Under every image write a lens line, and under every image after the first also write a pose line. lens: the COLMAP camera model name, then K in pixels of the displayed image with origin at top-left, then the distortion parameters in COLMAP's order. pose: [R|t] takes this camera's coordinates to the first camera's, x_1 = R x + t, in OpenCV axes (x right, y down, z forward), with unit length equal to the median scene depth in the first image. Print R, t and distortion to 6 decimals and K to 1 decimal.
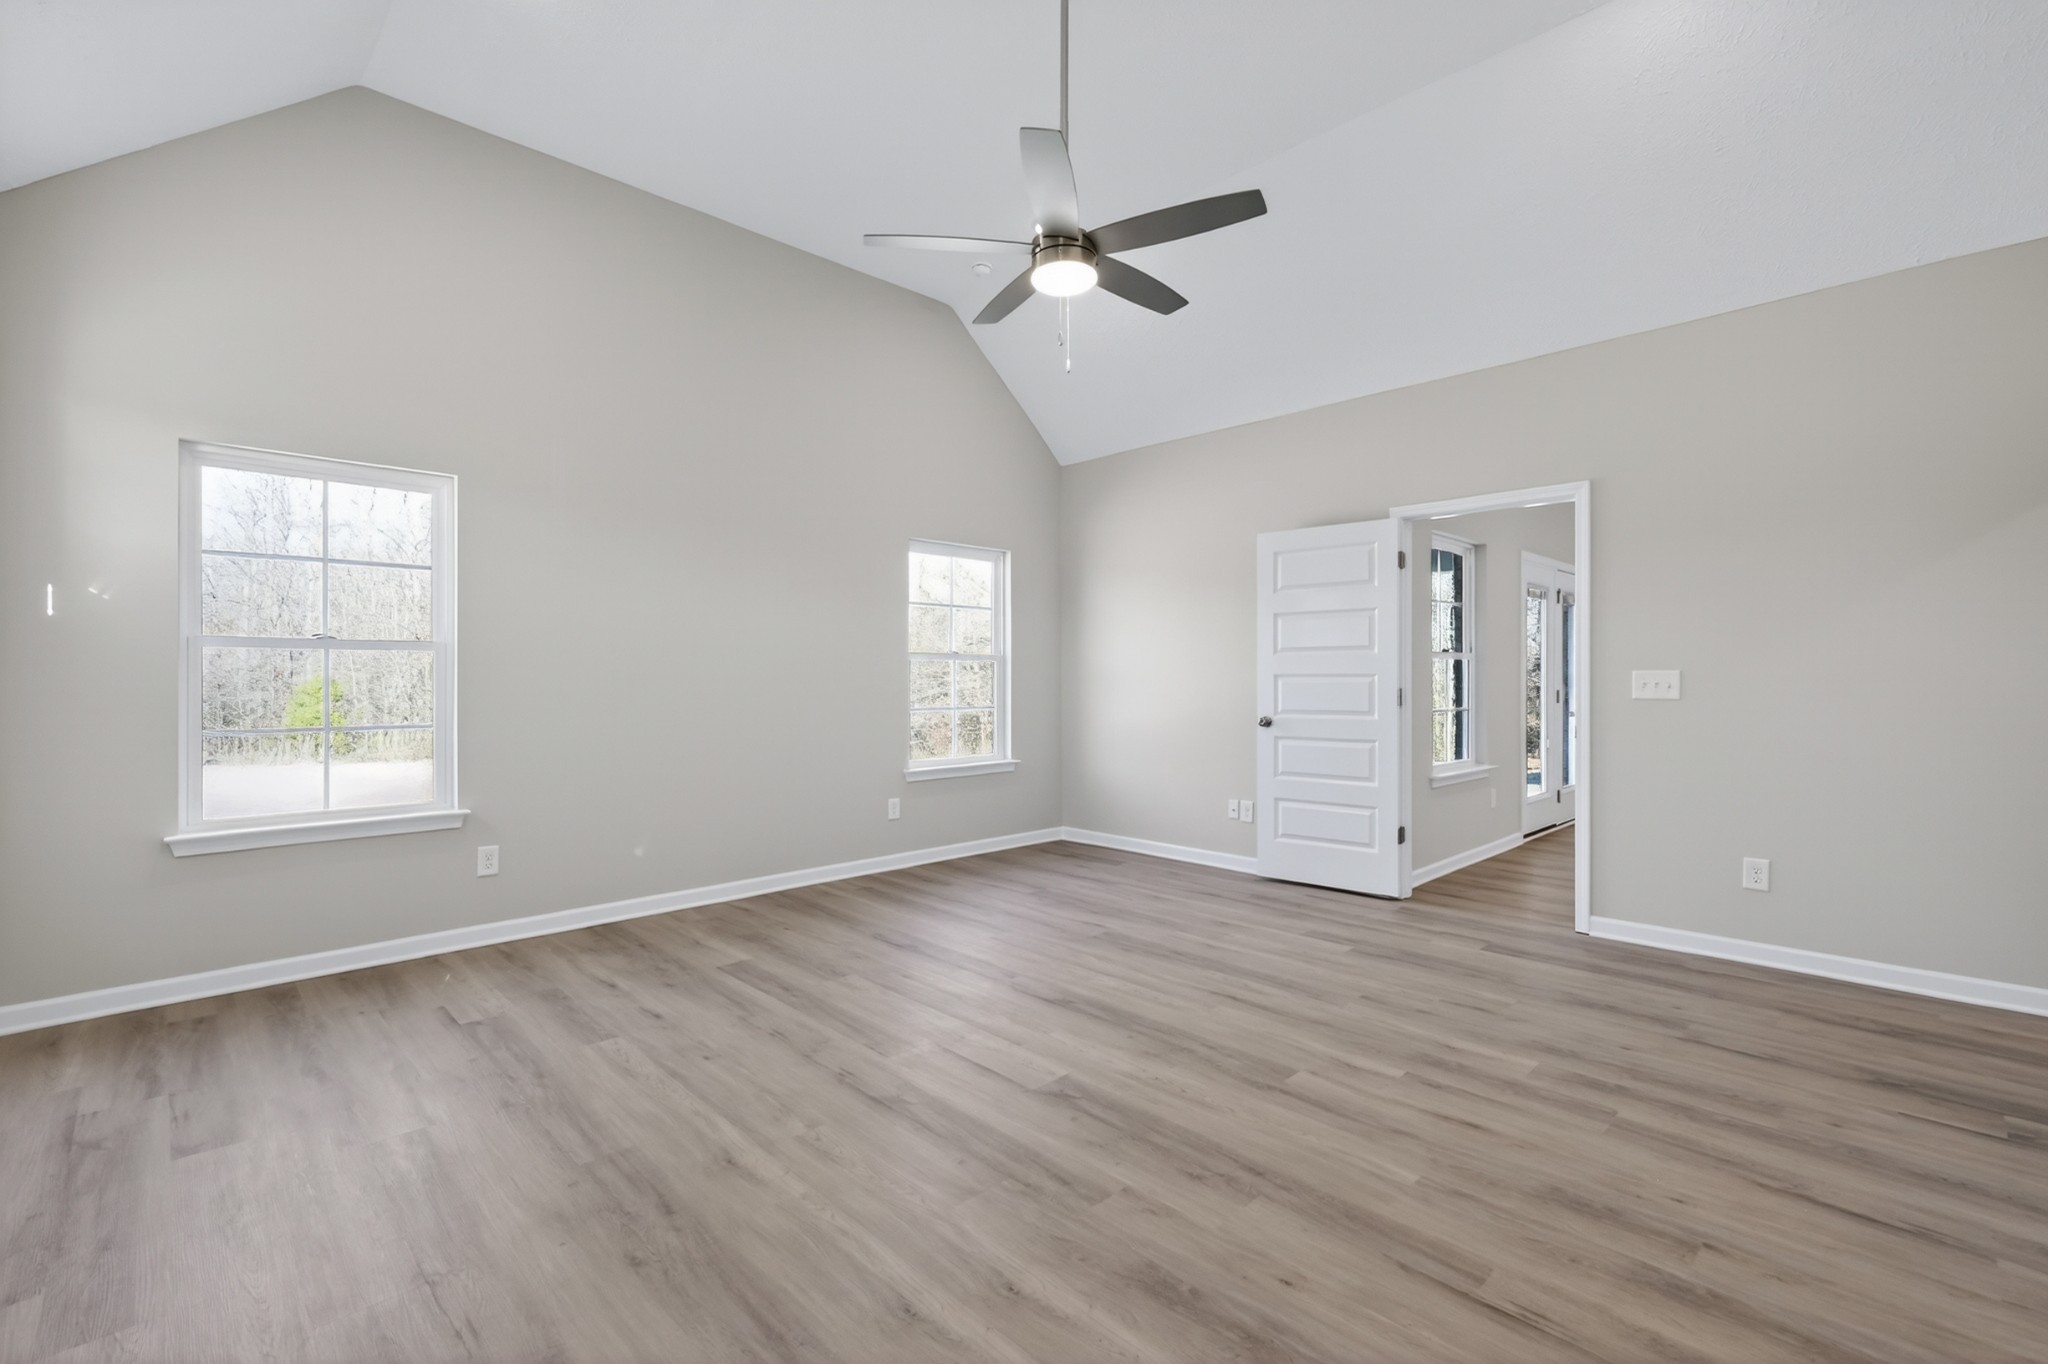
lens RADIAL K [[893.0, 0, 1023.4], [0, 893.0, 671.1], [0, 0, 1]] dist [0.002679, 0.000137]
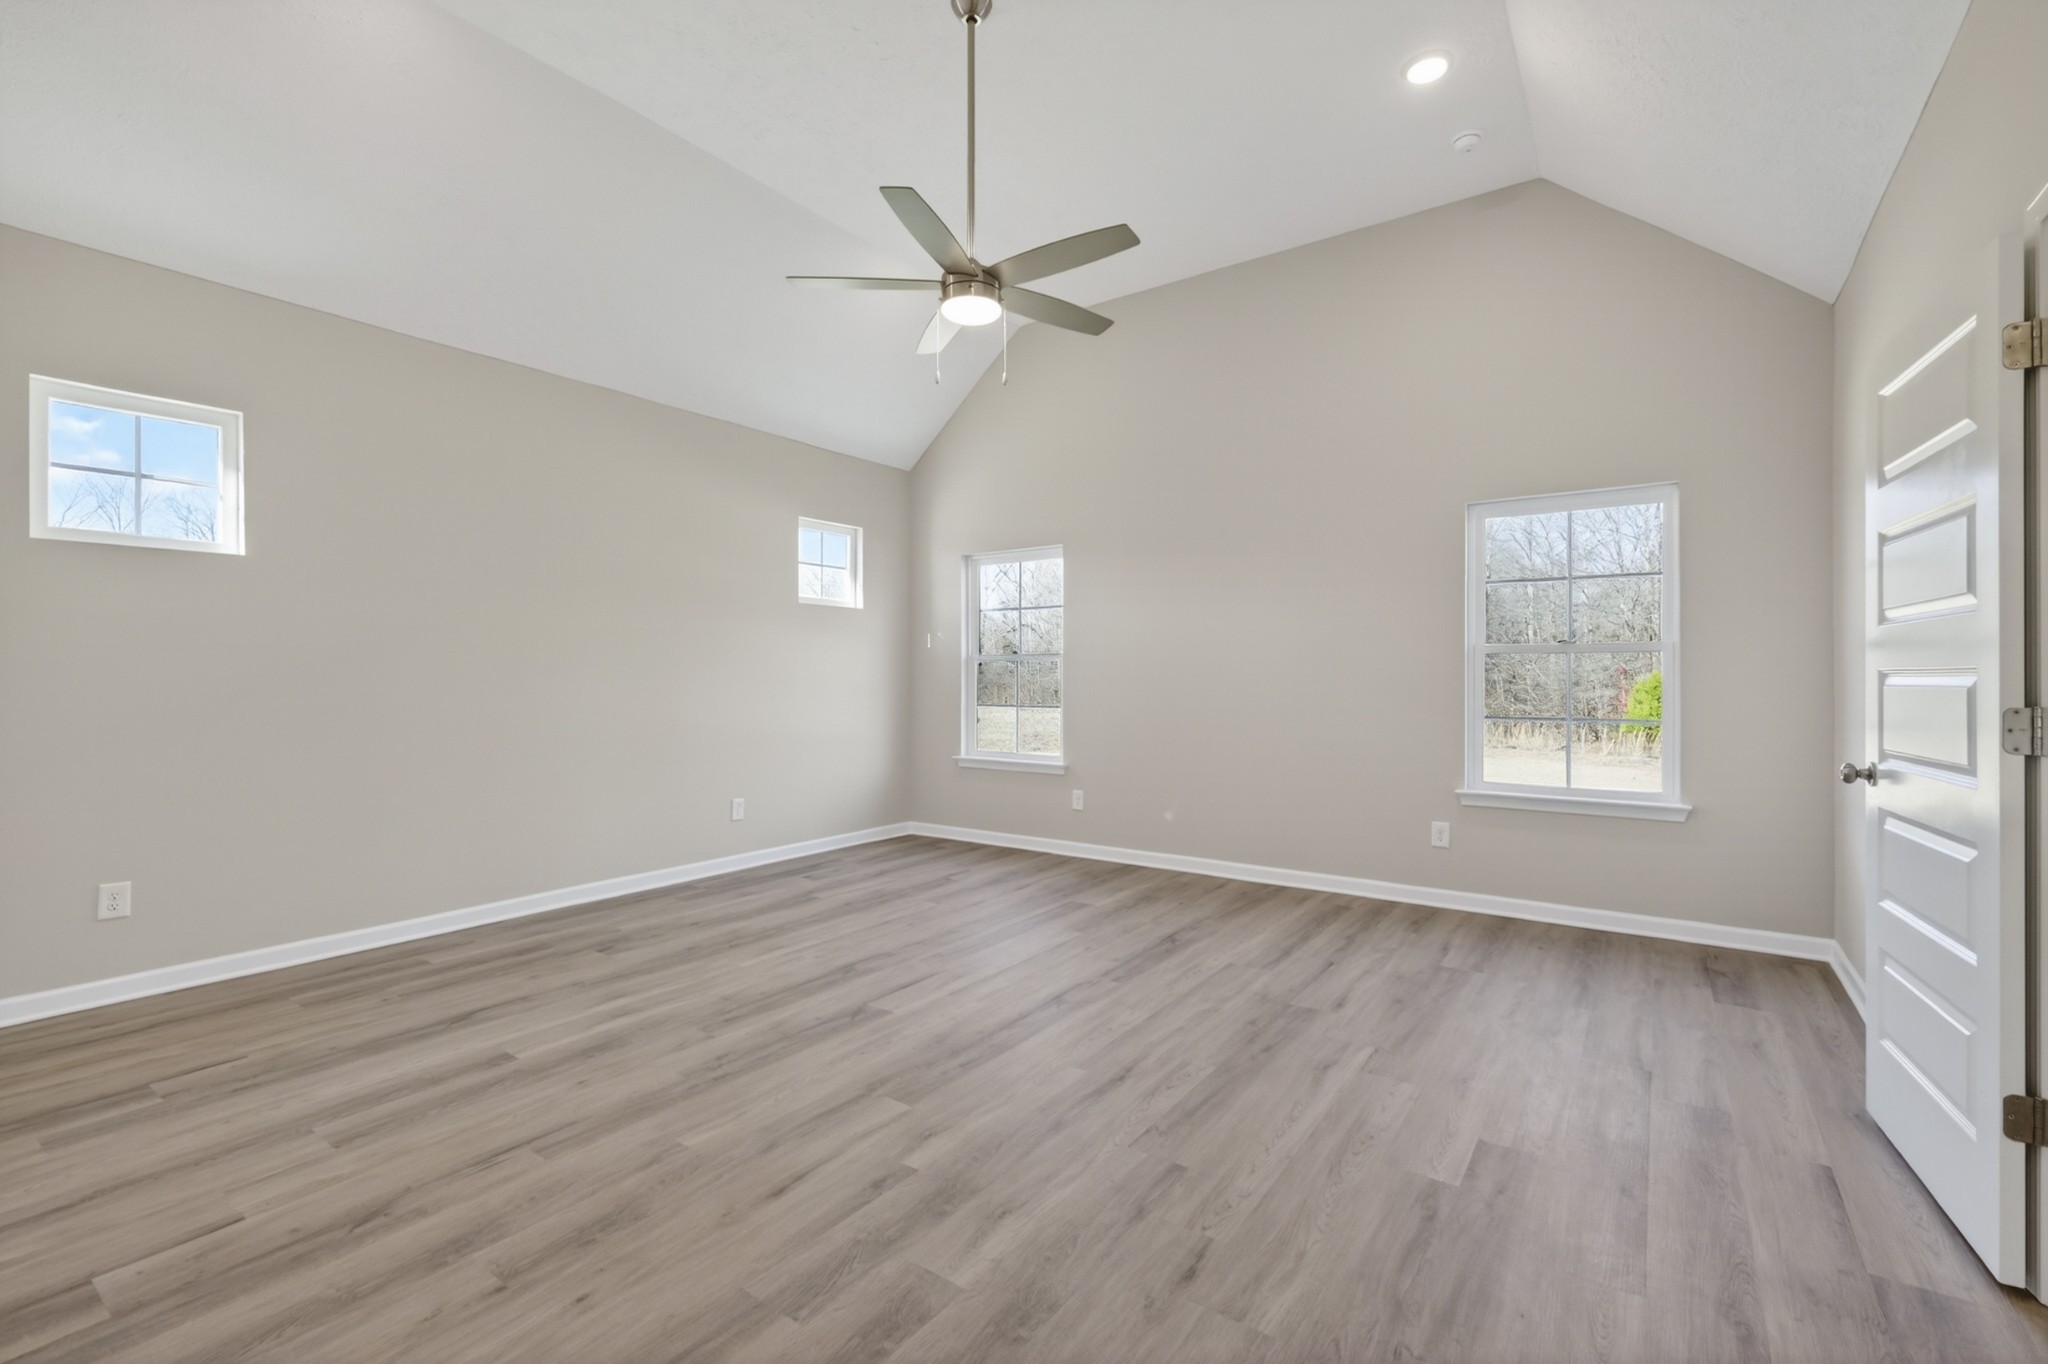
lens RADIAL K [[893.0, 0, 1023.4], [0, 893.0, 671.1], [0, 0, 1]] dist [0.002679, 0.000137]
pose [[0.176101, -0.006642, -0.984350, 1.054472], [0.007821, 0.999955, -0.005348, 0.006291], [0.984341, -0.006757, 0.176145, 0.815129]]
